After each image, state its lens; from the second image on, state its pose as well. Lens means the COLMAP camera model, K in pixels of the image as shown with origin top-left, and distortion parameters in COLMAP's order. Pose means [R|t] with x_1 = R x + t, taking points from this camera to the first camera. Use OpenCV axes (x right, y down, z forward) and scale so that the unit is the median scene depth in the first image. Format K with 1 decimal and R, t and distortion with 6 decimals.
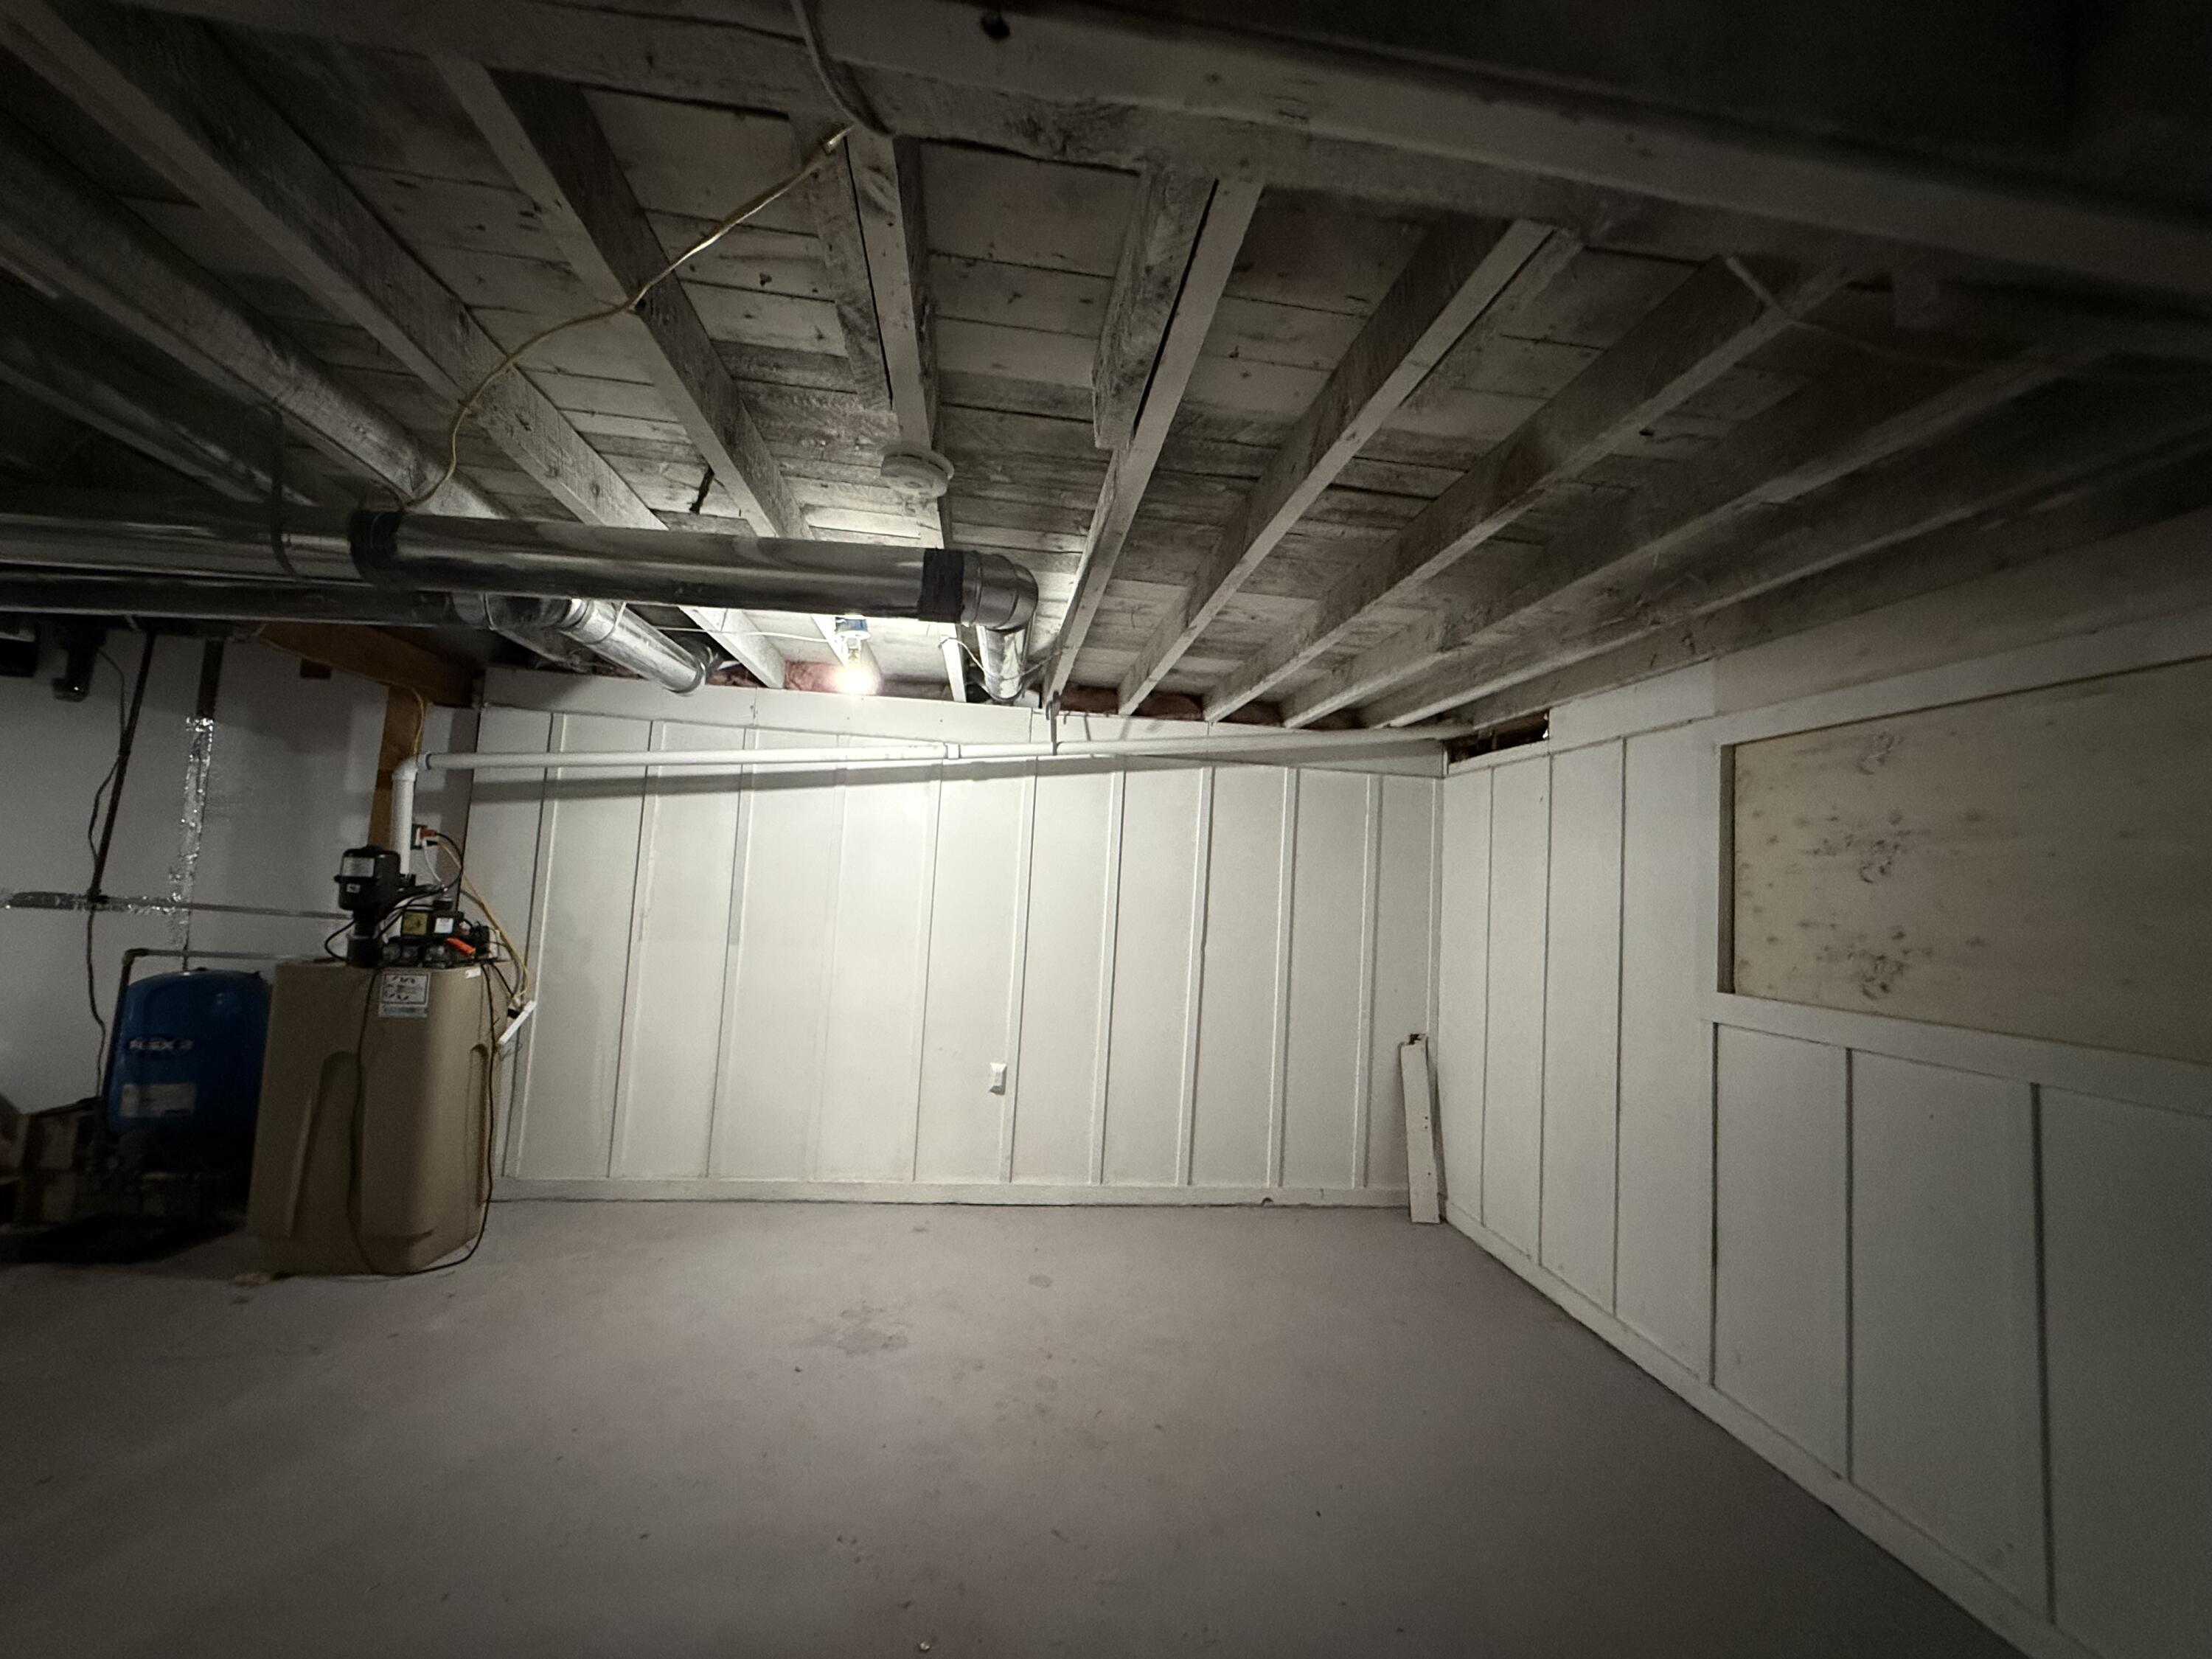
lens RADIAL K [[881.2, 0, 1110.4], [0, 881.2, 825.1], [0, 0, 1]] dist [0.001380, -0.001039]
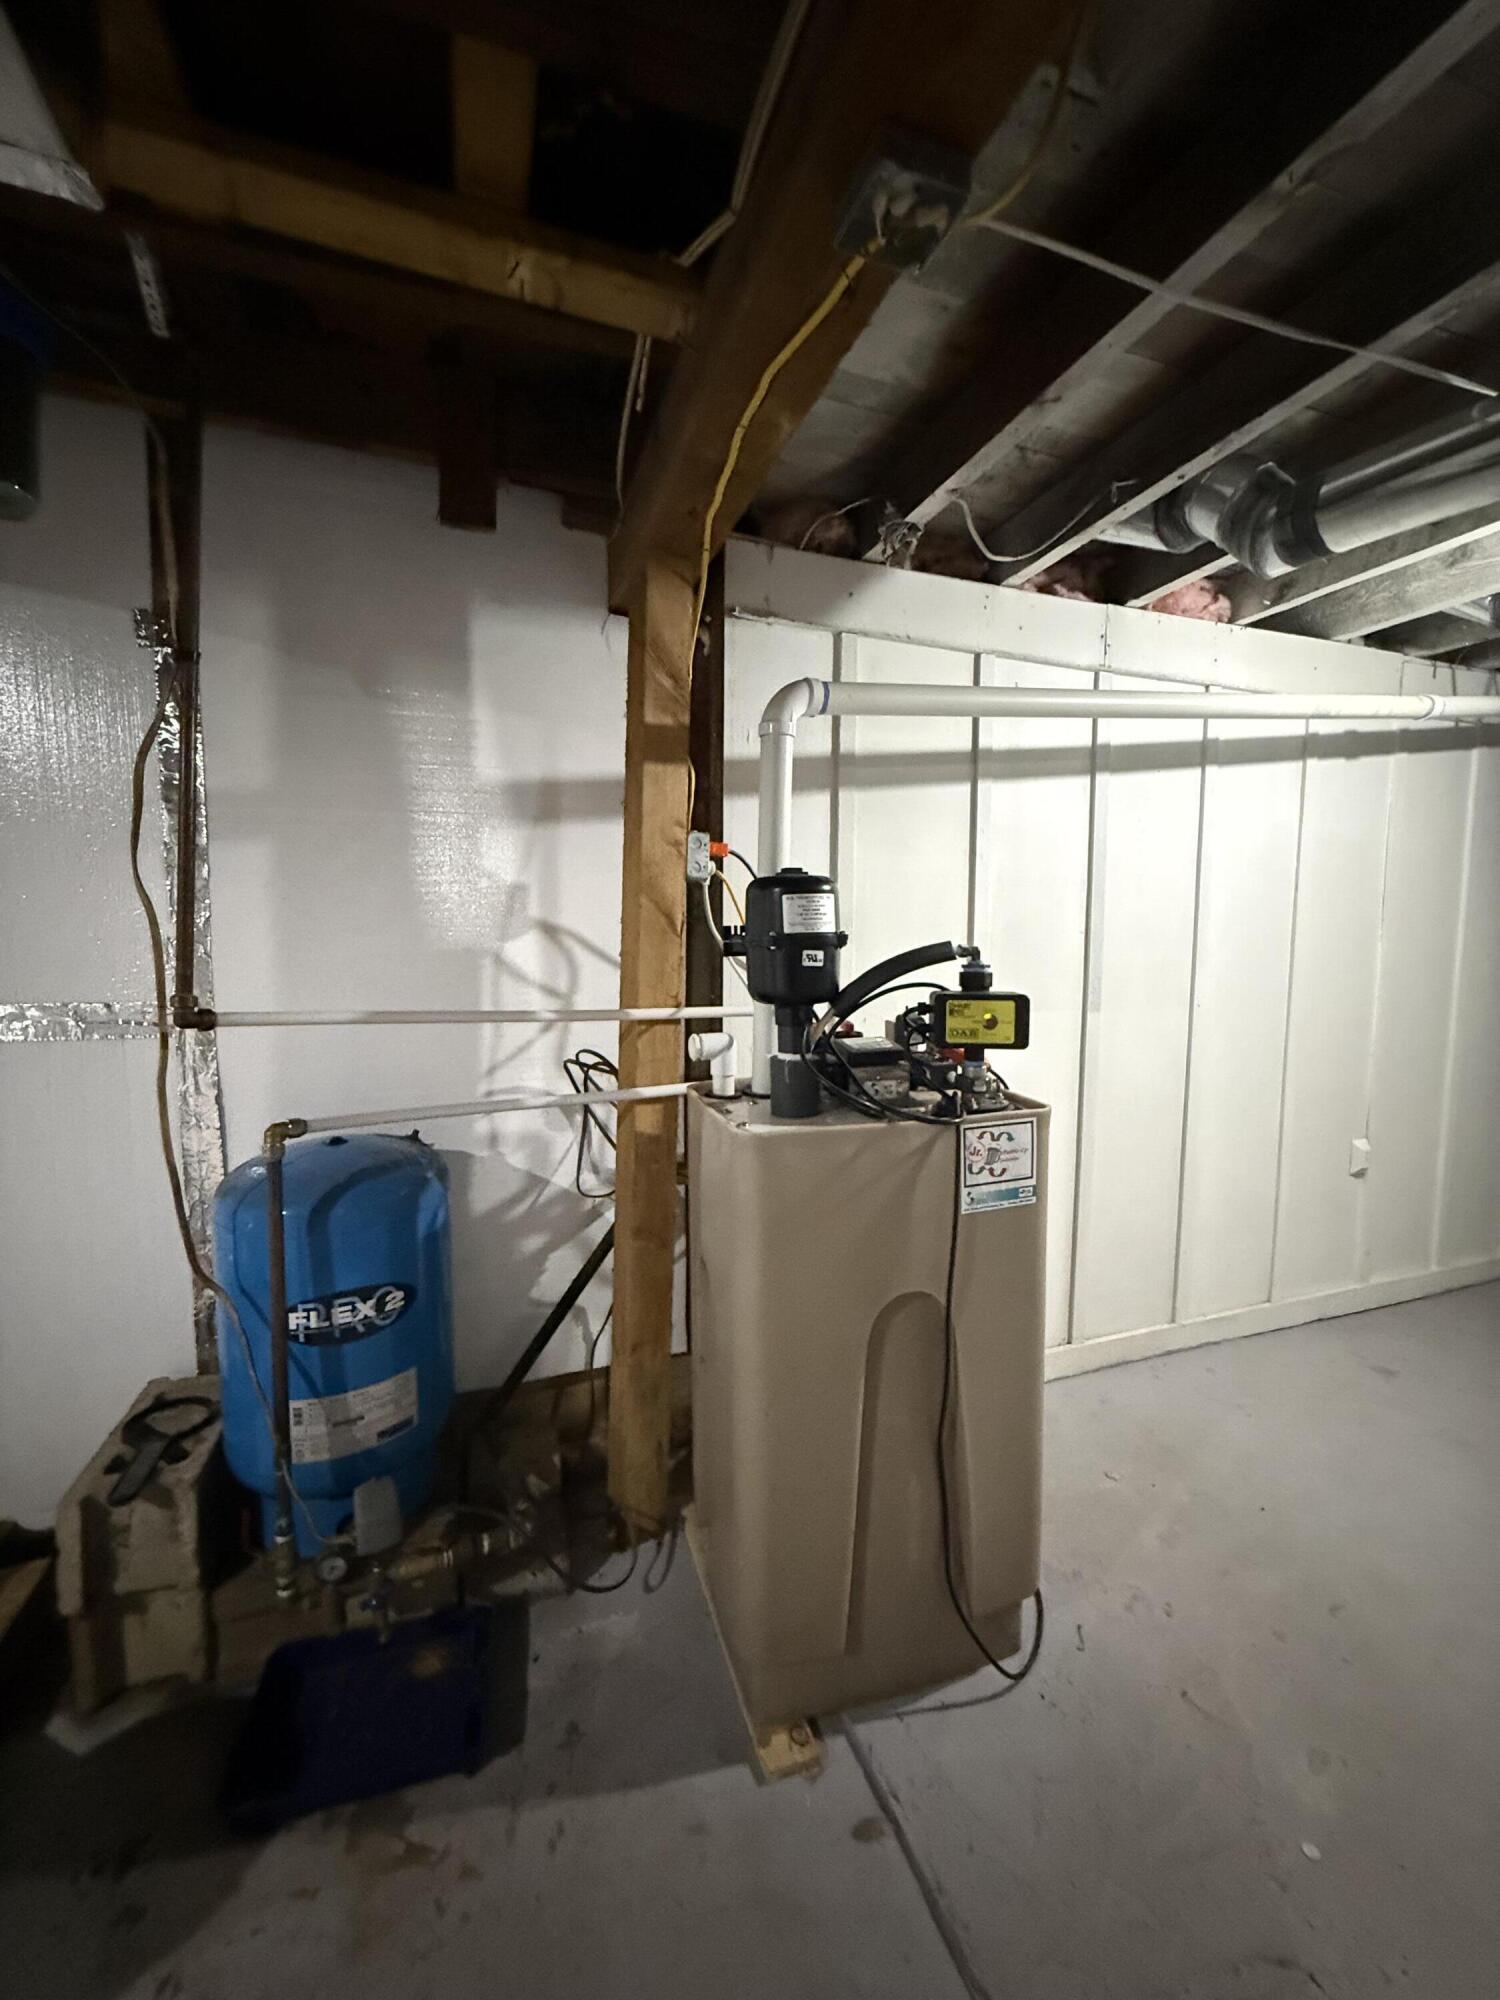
lens RADIAL K [[796.7, 0, 751.6], [0, 796.7, 992.9], [0, 0, 1]] dist [0.001380, -0.001039]
pose [[0.977561, -0.066334, 0.199935, -0.944954], [0.033543, 0.986033, 0.163138, 0.018421], [-0.207964, -0.152771, 0.966133, 0.569449]]
